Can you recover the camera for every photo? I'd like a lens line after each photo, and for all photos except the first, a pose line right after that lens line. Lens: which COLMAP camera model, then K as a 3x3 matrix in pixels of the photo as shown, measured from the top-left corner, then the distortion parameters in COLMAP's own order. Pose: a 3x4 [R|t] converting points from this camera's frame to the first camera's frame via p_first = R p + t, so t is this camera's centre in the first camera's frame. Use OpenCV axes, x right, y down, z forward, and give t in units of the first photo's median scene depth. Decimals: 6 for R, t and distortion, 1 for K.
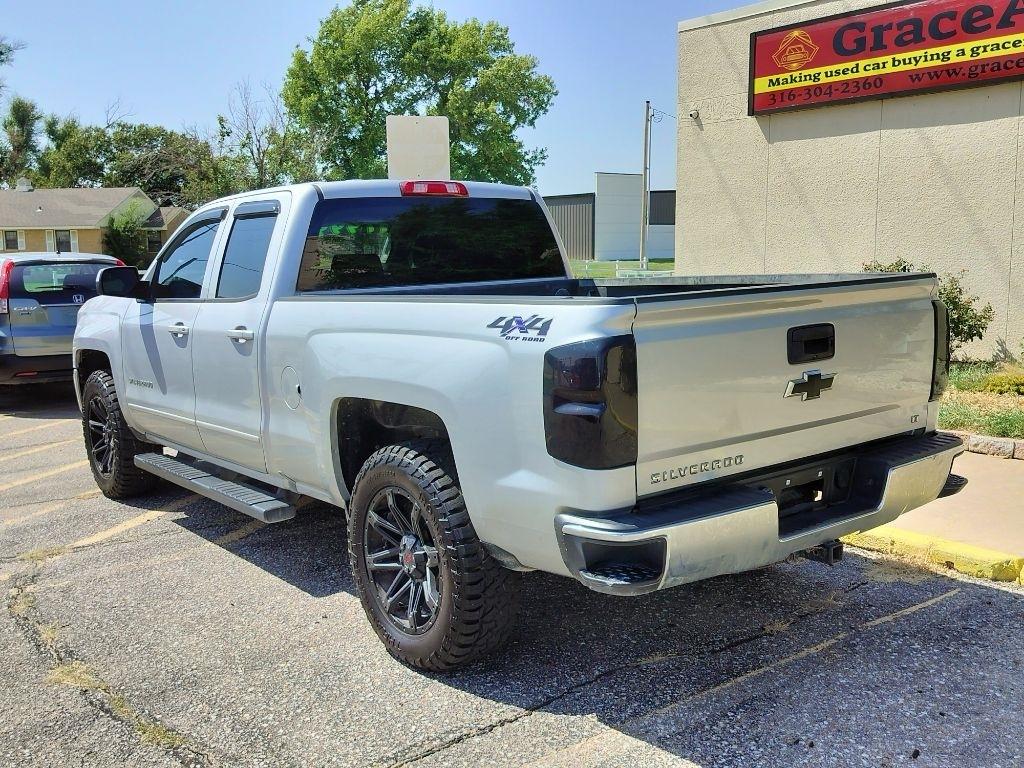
lens RADIAL K [[1003.7, 0, 511.8], [0, 1003.7, 385.3], [0, 0, 1]] dist [0.086333, -0.149765]
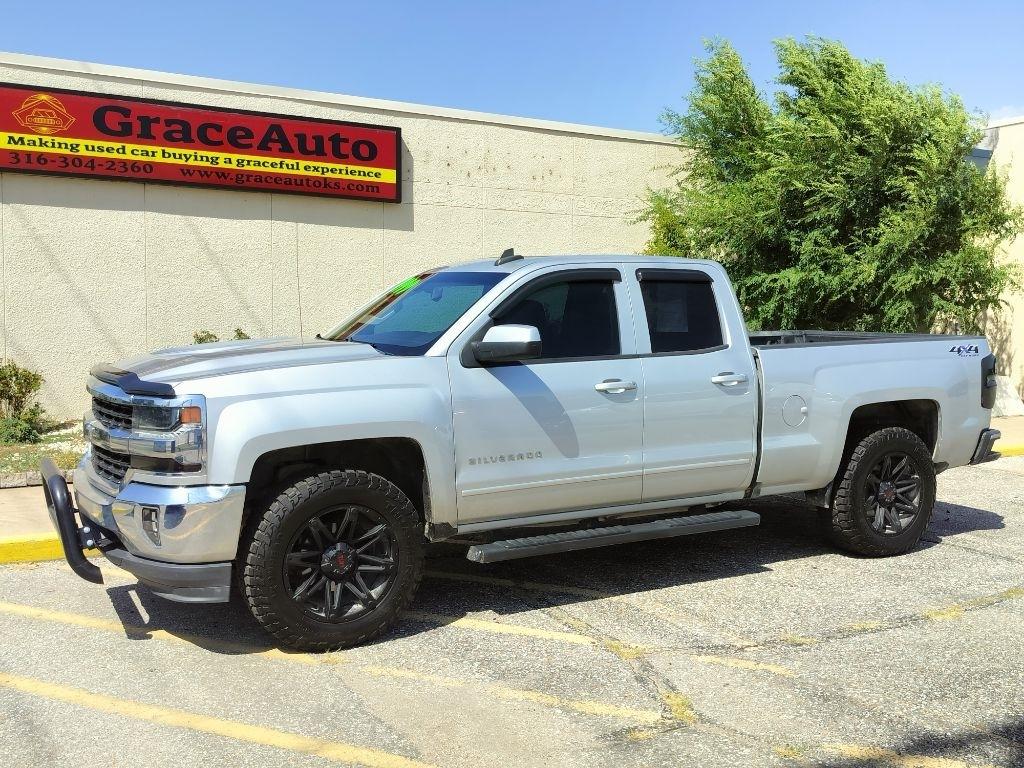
lens RADIAL K [[1016.5, 0, 516.2], [0, 1016.5, 386.2], [0, 0, 1]] dist [0.099109, -0.174108]
pose [[0.147416, -0.045455, 0.988030, -0.676490], [0.124726, 0.991823, 0.027020, -0.047509], [-0.981179, 0.119249, 0.151880, 0.472813]]
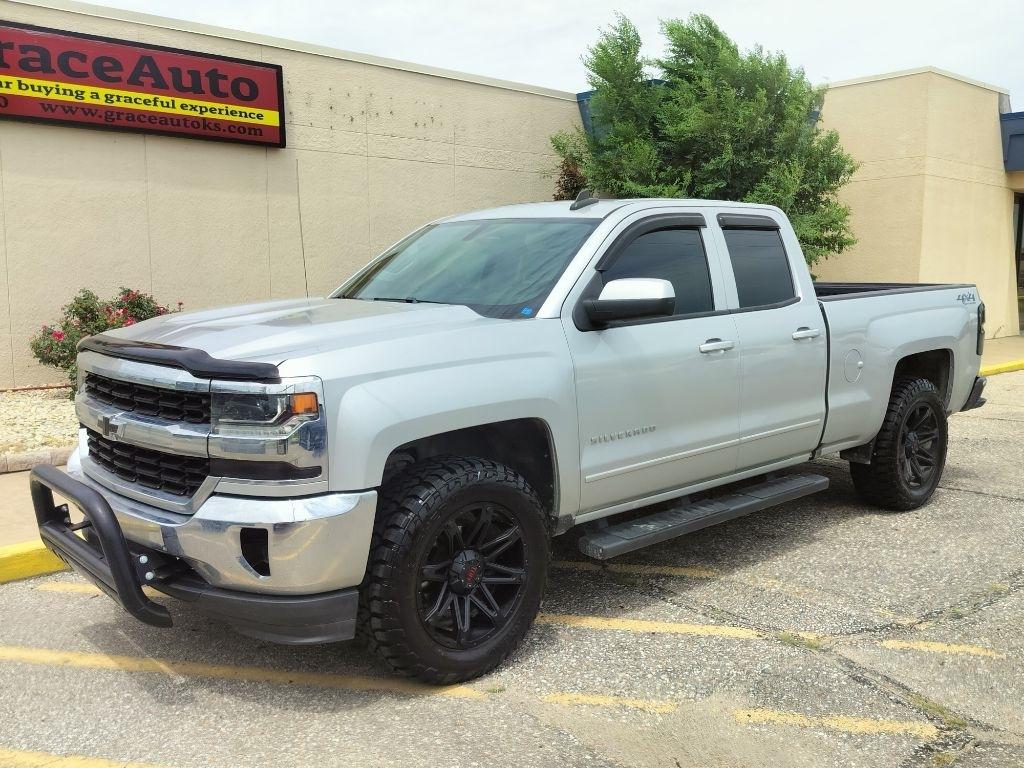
lens RADIAL K [[941.5, 0, 509.8], [0, 941.5, 385.3], [0, 0, 1]] dist [0.073464, -0.107683]
pose [[-0.071905, -0.102013, 0.992181, -0.579216], [0.139667, 0.983925, 0.111286, -0.070547], [-0.987584, 0.146577, -0.056501, 0.619934]]
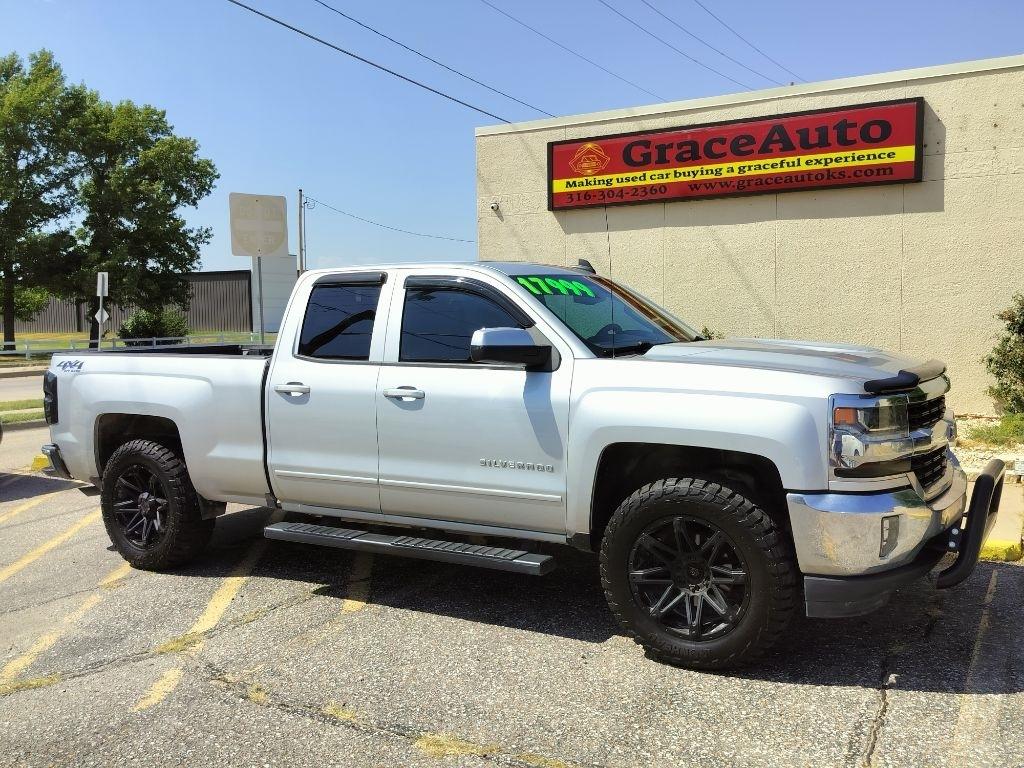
lens RADIAL K [[908.0, 0, 512.1], [0, 908.0, 386.9], [0, 0, 1]] dist [0.088258, -0.147358]
pose [[0.922743, -0.028996, 0.384322, -0.251863], [0.053758, 0.997101, -0.053841, -0.003491], [-0.381647, 0.070342, 0.921628, 0.046750]]
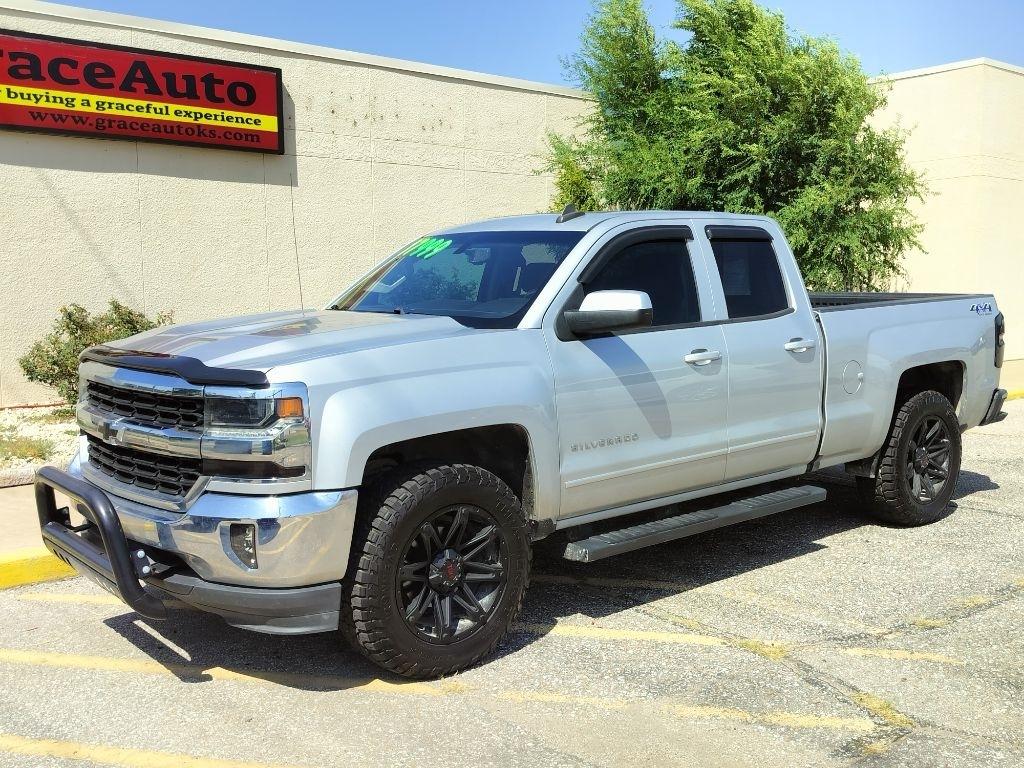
lens RADIAL K [[1066.8, 0, 513.0], [0, 1066.8, 384.3], [0, 0, 1]] dist [0.088288, -0.145487]
pose [[-0.046627, -0.076067, 0.996012, -0.643671], [0.144782, 0.986053, 0.082084, -0.067430], [-0.988364, 0.148032, -0.034963, 0.605087]]
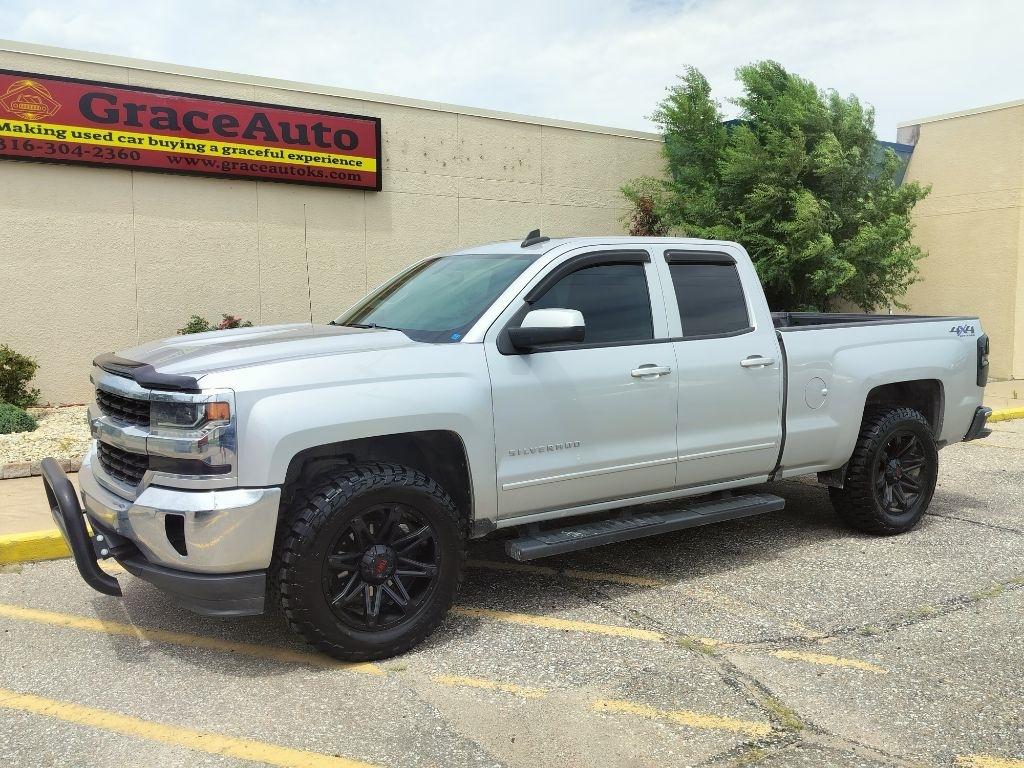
lens RADIAL K [[897.3, 0, 516.6], [0, 897.3, 385.2], [0, 0, 1]] dist [0.071537, -0.101571]
pose [[0.083866, -0.074492, 0.993689, -0.605134], [0.131794, 0.989271, 0.063038, -0.057237], [-0.987723, 0.125676, 0.092784, 0.526740]]
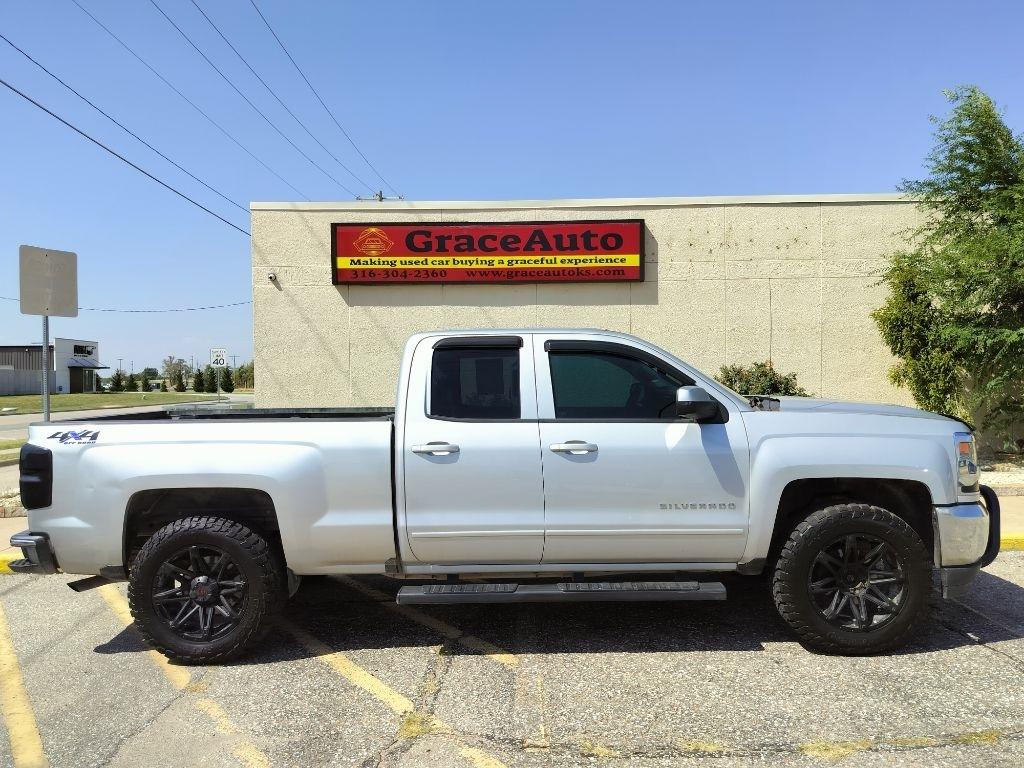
lens RADIAL K [[794.3, 0, 514.2], [0, 794.3, 385.1], [0, 0, 1]] dist [0.104793, -0.166422]
pose [[0.614362, -0.001087, 0.789024, -0.484019], [0.112128, 0.989970, -0.085943, -0.027330], [-0.781016, 0.141272, 0.608322, 0.240384]]
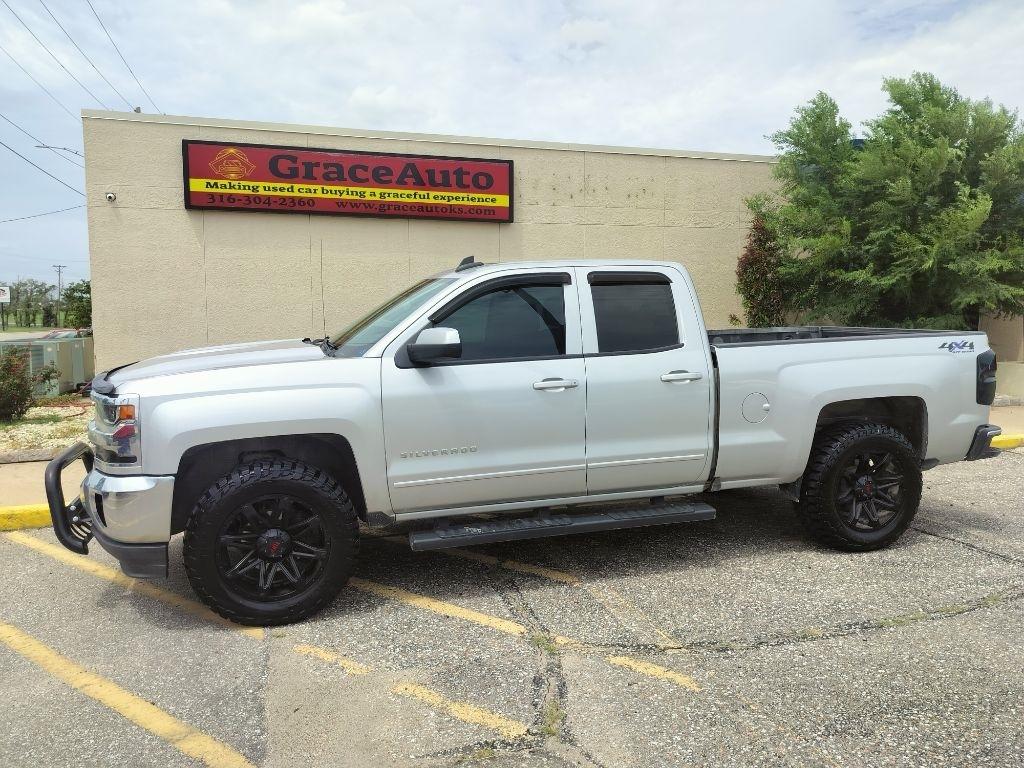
lens RADIAL K [[769.6, 0, 519.0], [0, 769.6, 386.4], [0, 0, 1]] dist [0.082813, -0.129242]
pose [[0.356843, -0.071094, 0.931455, -0.550000], [0.125376, 0.991724, 0.027662, -0.040402], [-0.925713, 0.106911, 0.362803, 0.372086]]
